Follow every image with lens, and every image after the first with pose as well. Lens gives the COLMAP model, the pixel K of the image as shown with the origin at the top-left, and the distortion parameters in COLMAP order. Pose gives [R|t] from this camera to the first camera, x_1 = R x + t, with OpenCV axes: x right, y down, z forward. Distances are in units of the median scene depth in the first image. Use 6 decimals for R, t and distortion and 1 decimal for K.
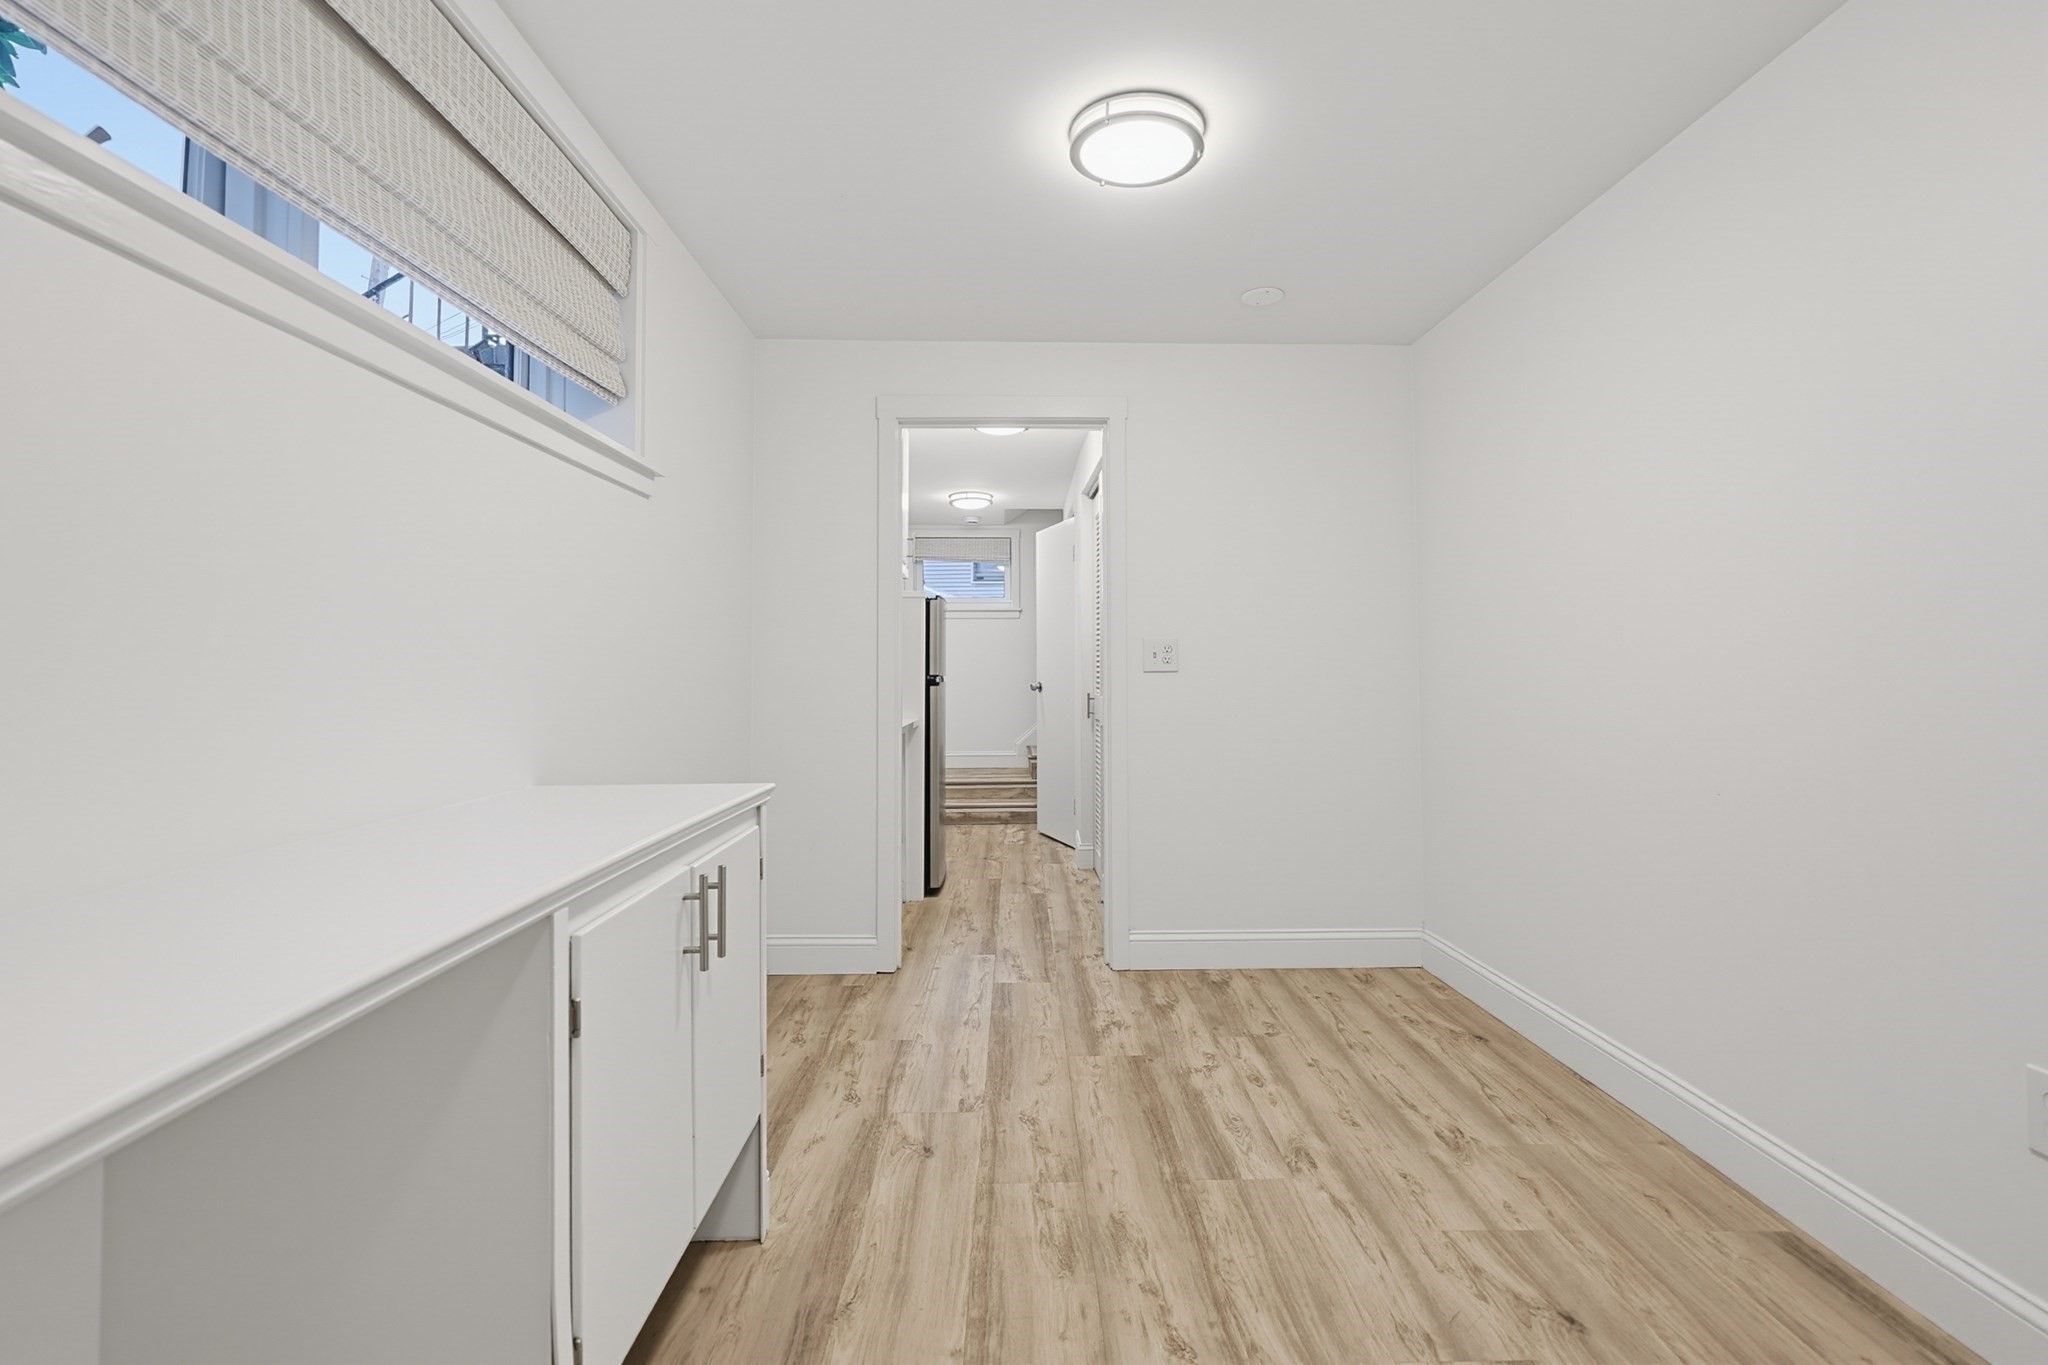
lens RADIAL K [[889.1, 0, 1044.9], [0, 889.1, 680.8], [0, 0, 1]] dist [0.003501, -0.000357]
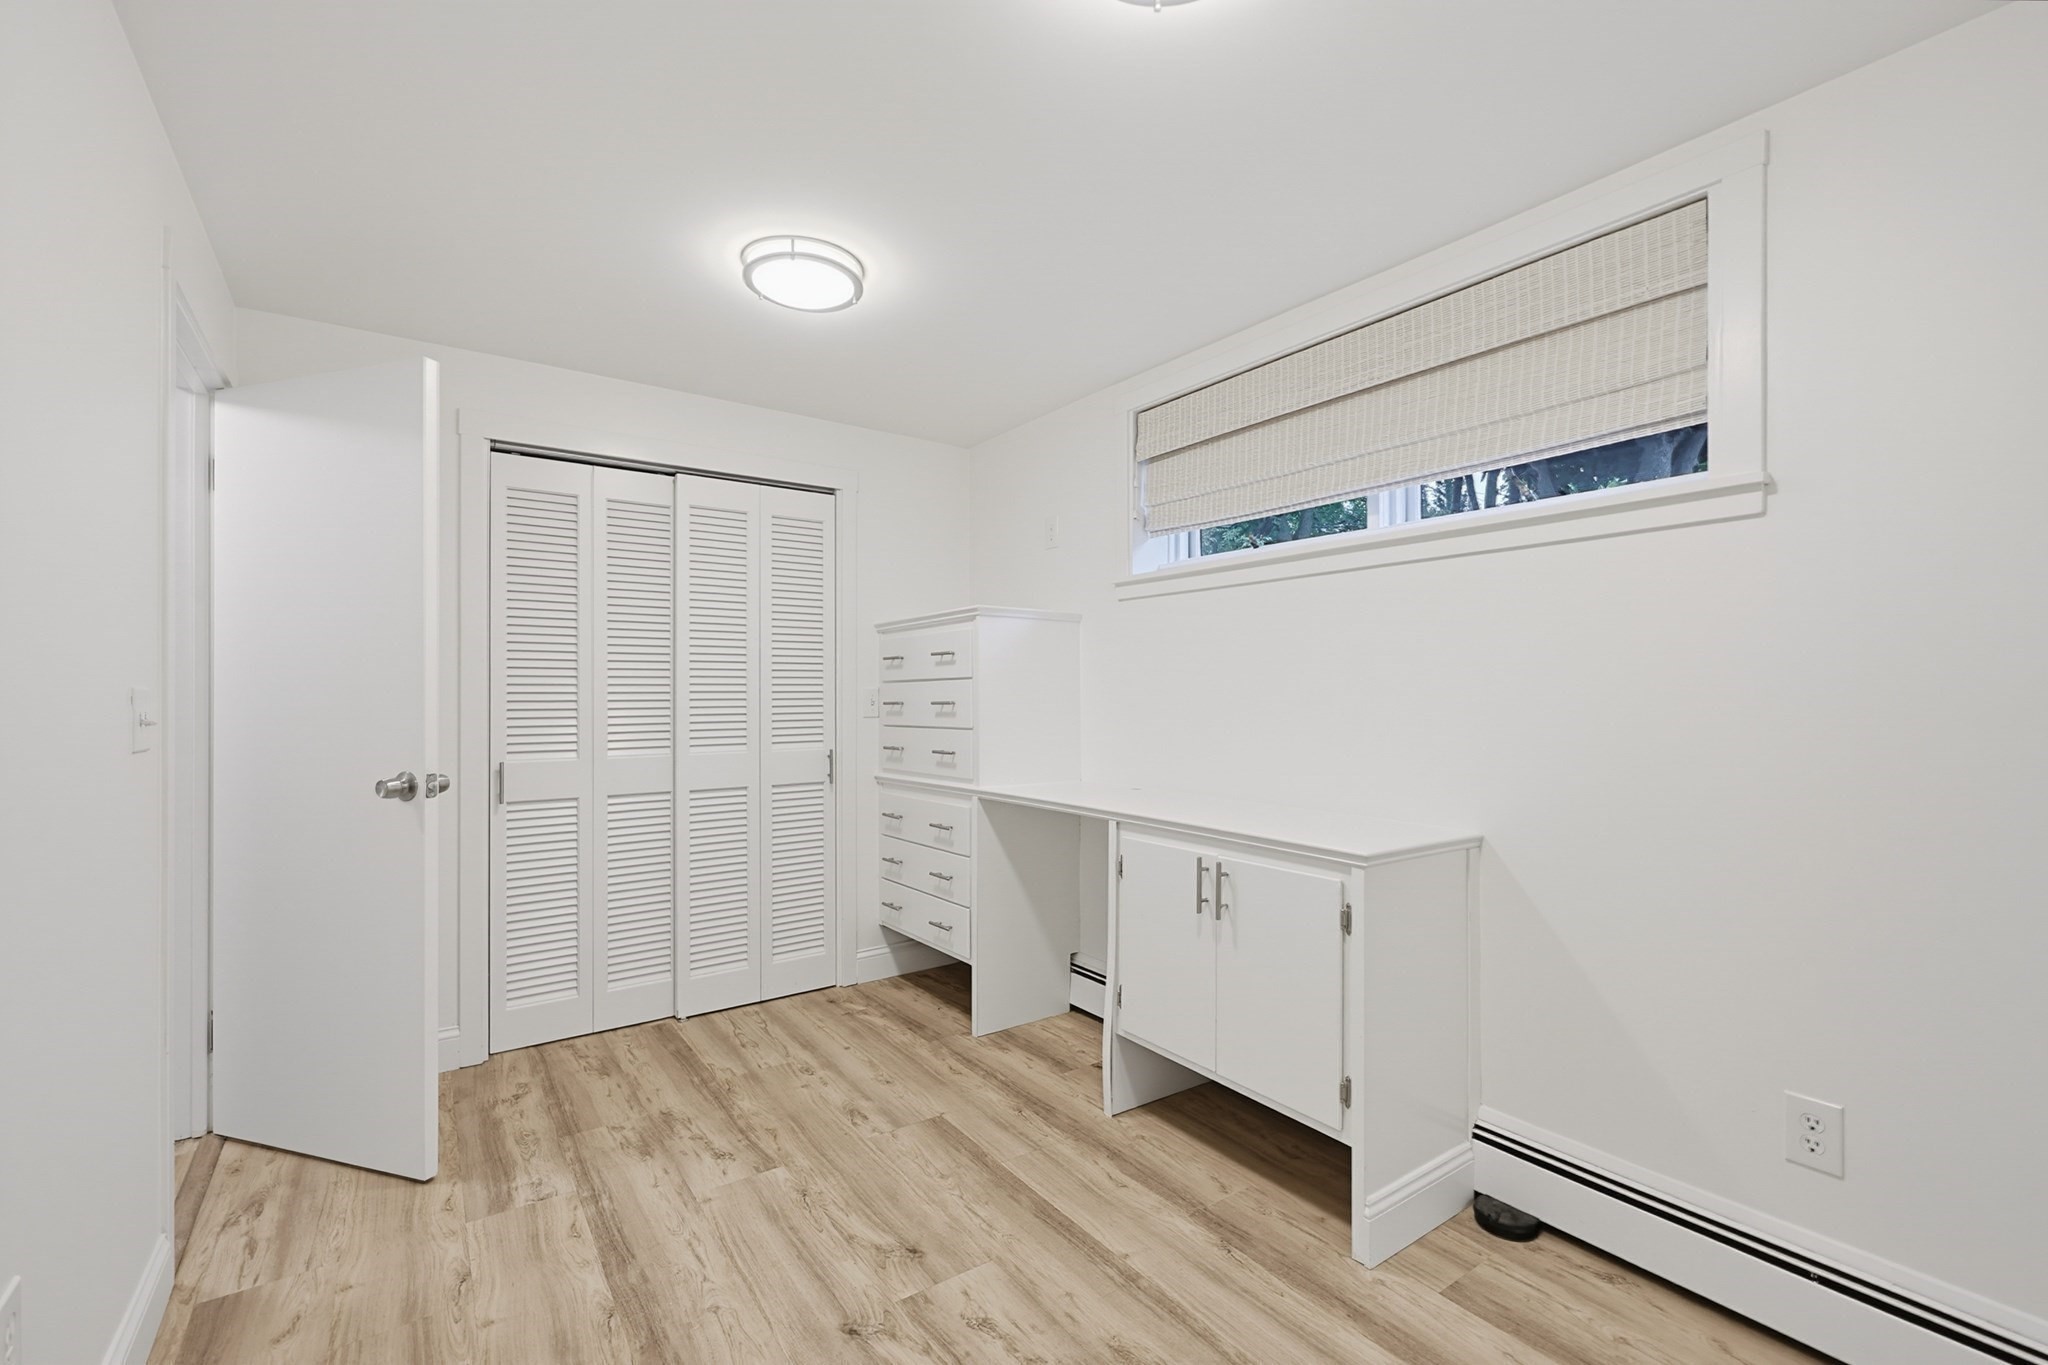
lens RADIAL K [[884.8, 0, 1042.3], [0, 884.8, 688.5], [0, 0, 1]] dist [0.007705, 0.000217]
pose [[-0.829907, 0.003105, -0.557894, 0.413023], [-0.000283, 0.999982, 0.005987, -0.060733], [0.557902, 0.005127, -0.829891, 1.123128]]
